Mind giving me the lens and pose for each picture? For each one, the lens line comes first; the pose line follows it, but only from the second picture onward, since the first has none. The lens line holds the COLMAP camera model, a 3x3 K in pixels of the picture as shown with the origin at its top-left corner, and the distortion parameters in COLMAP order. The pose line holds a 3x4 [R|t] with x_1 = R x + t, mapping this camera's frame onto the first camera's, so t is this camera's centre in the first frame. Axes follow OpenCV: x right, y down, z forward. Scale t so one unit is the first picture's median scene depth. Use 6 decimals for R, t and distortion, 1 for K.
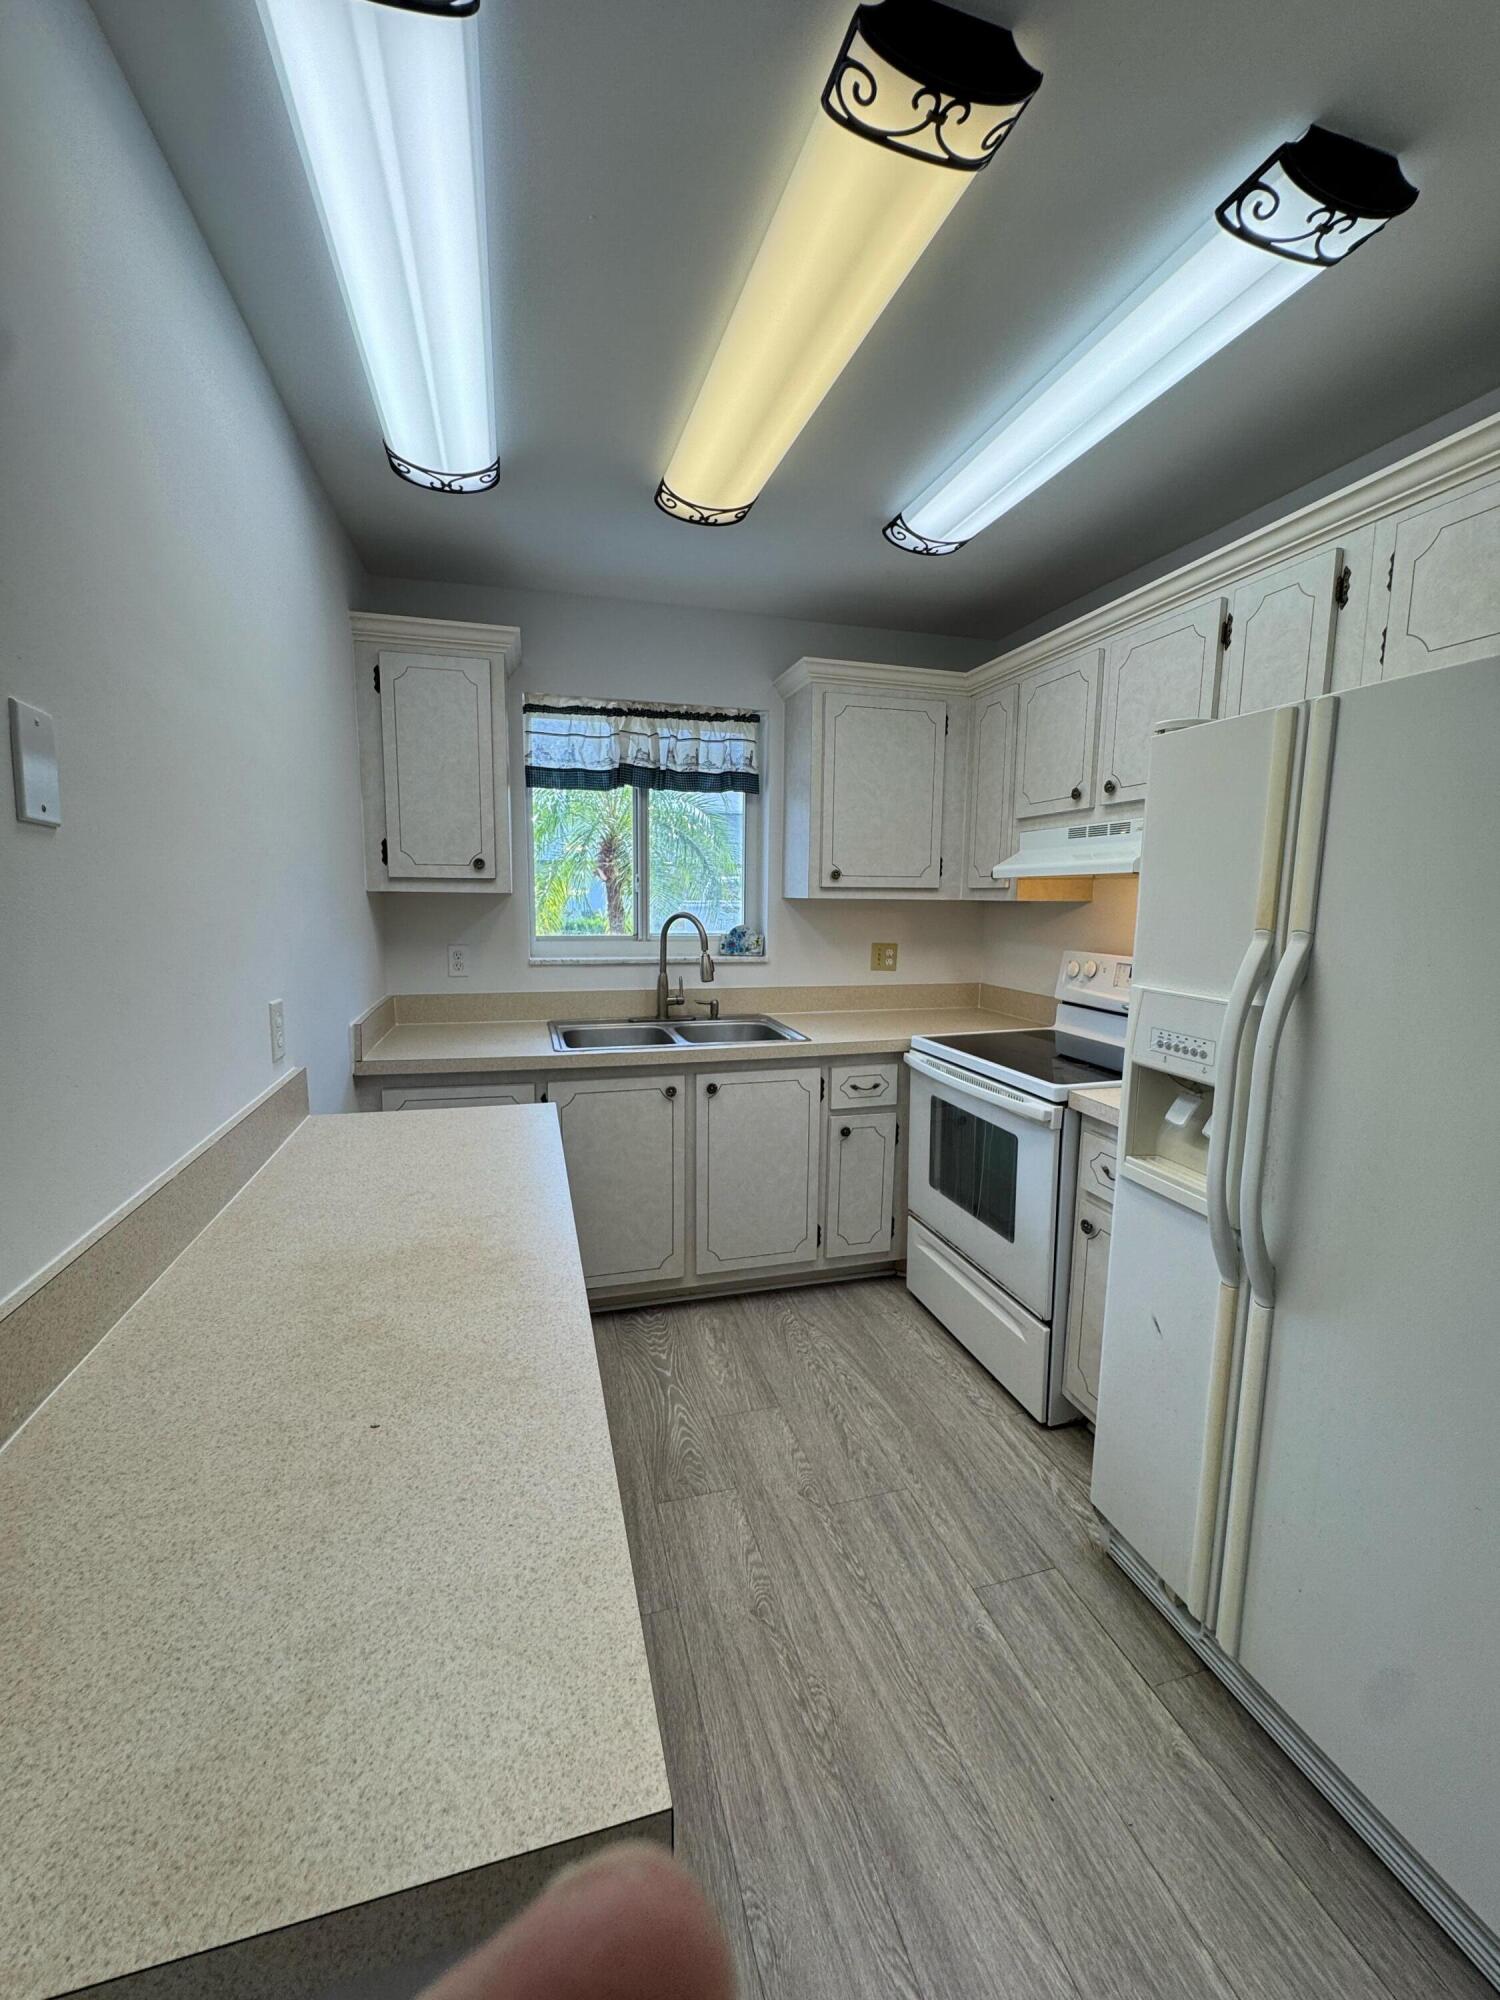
lens RADIAL K [[798.8, 0, 750.0], [0, 798.8, 997.3], [0, 0, 1]] dist [-0.002478, -0.000064]
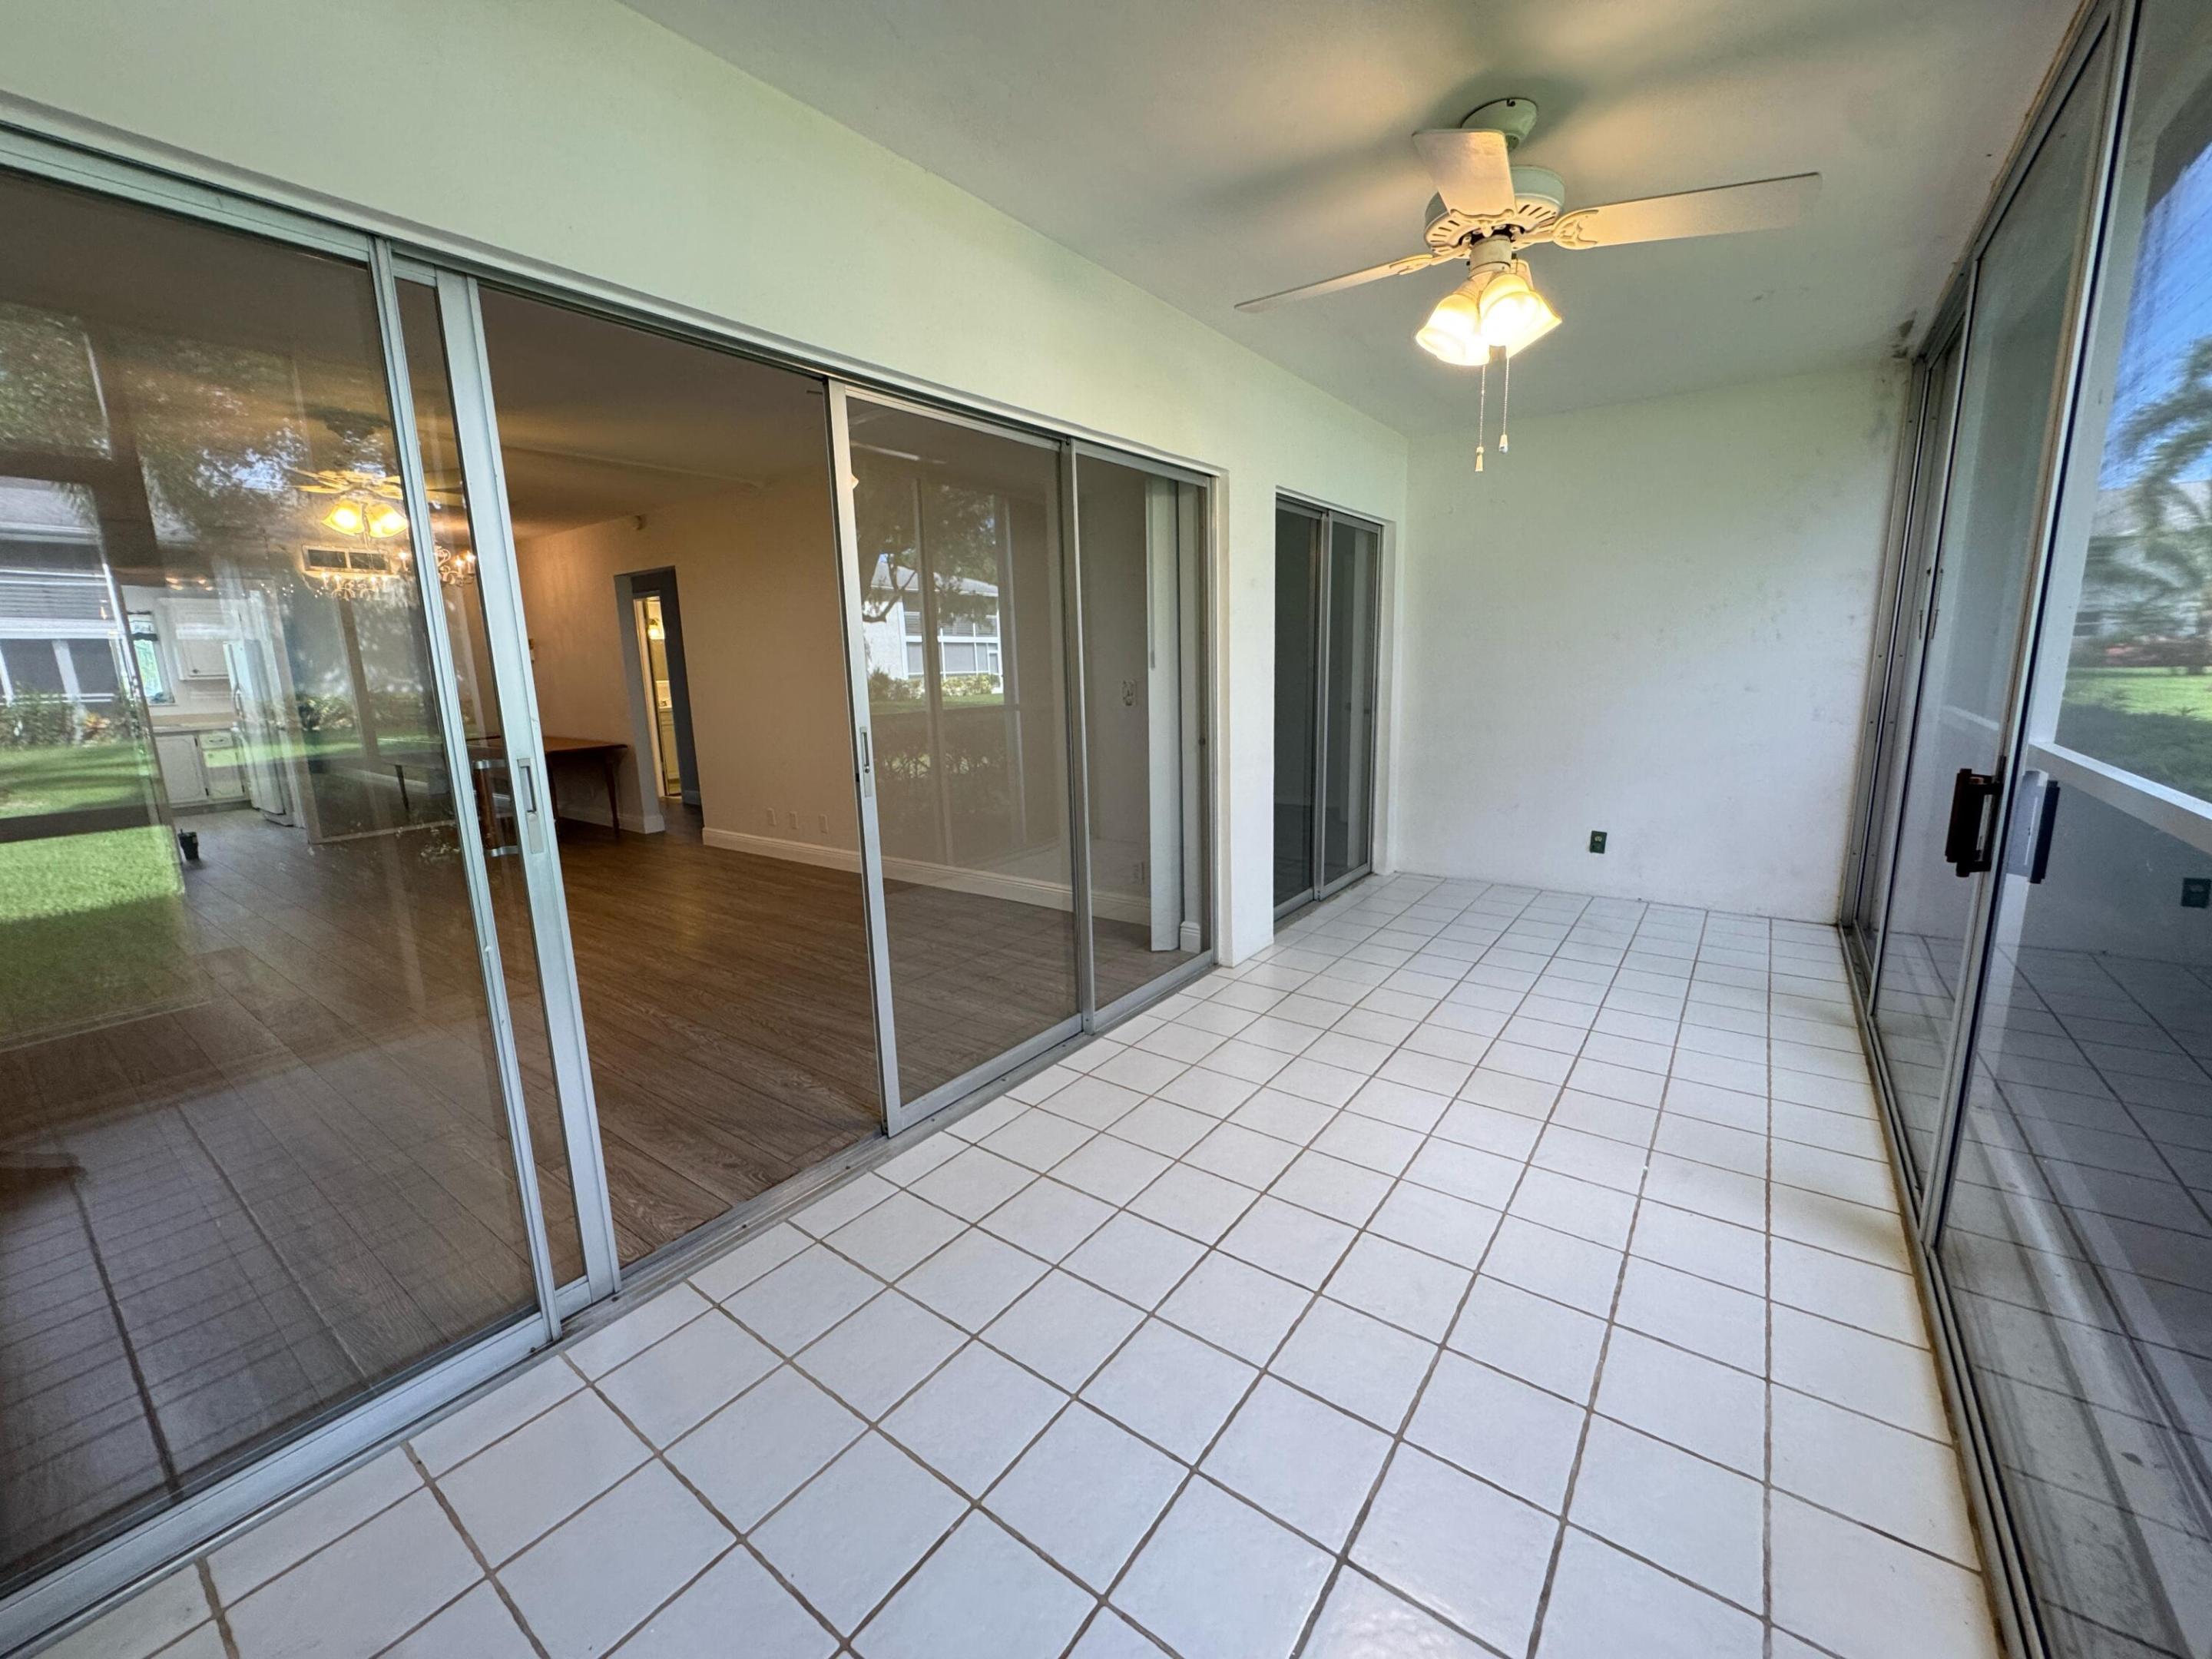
lens RADIAL K [[885.4, 0, 1106.0], [0, 885.4, 829.5], [0, 0, 1]] dist [-0.003184, 0.000004]
pose [[0.792777, -0.144634, 0.592103, 0.836696], [0.113752, 0.989479, 0.089397, 0.563706], [-0.598803, -0.003519, 0.800889, -3.963110]]
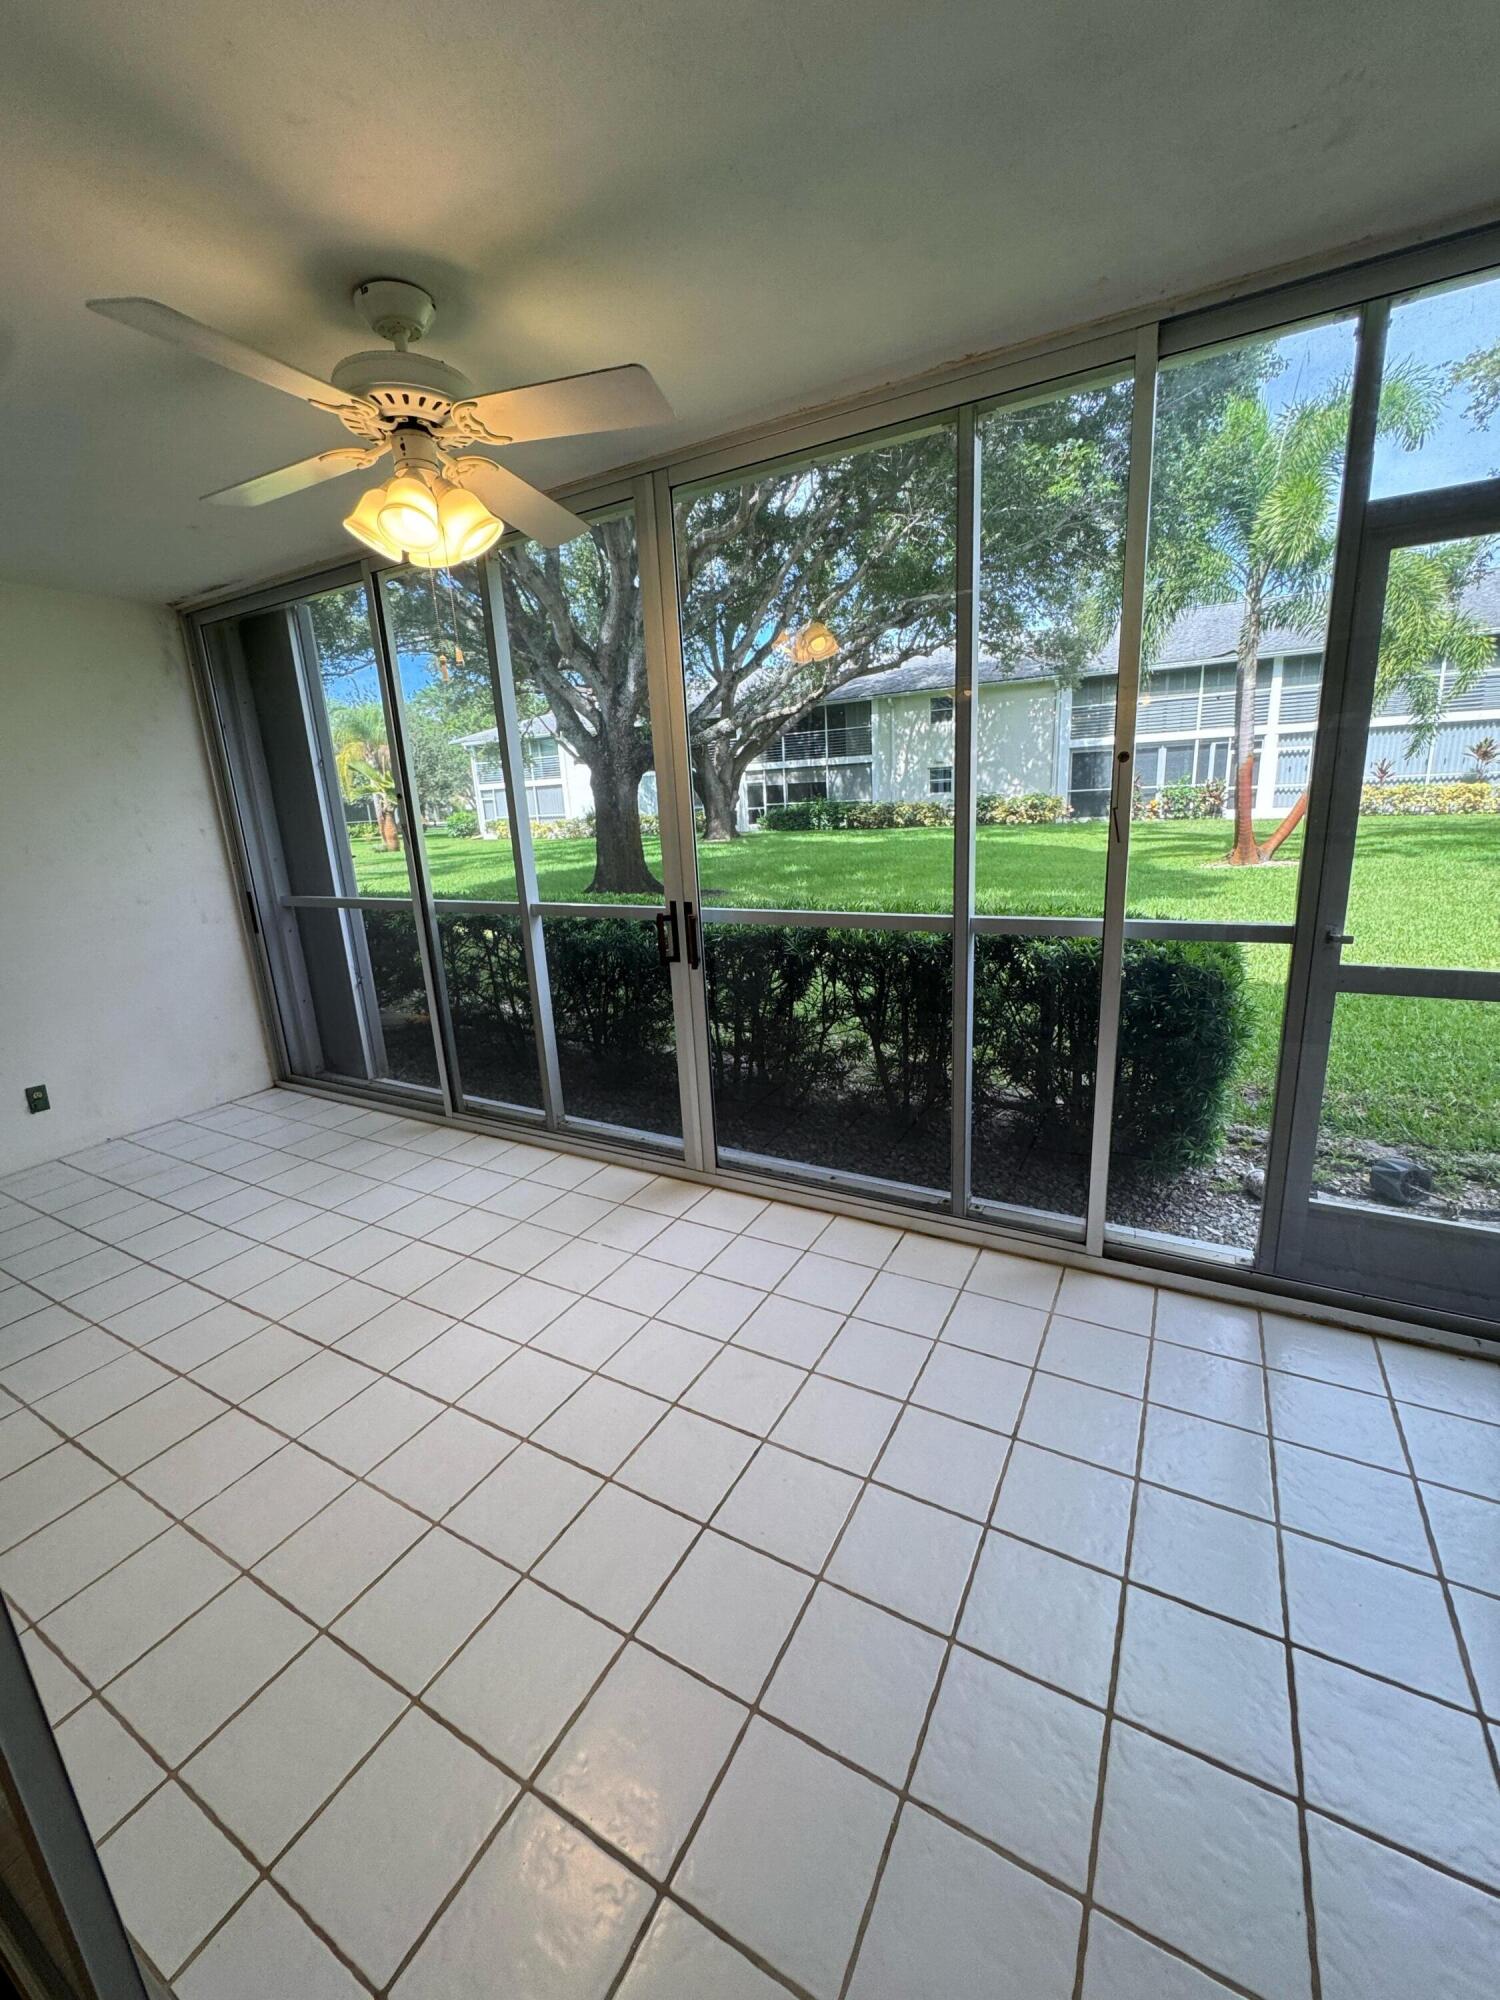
lens RADIAL K [[800.5, 0, 749.6], [0, 800.5, 997.3], [0, 0, 1]] dist [-0.003184, 0.000004]
pose [[-0.702687, -0.147976, 0.695941, 0.917658], [0.136331, 0.932007, 0.335823, 0.403623], [-0.698316, 0.330856, -0.634735, -3.131197]]
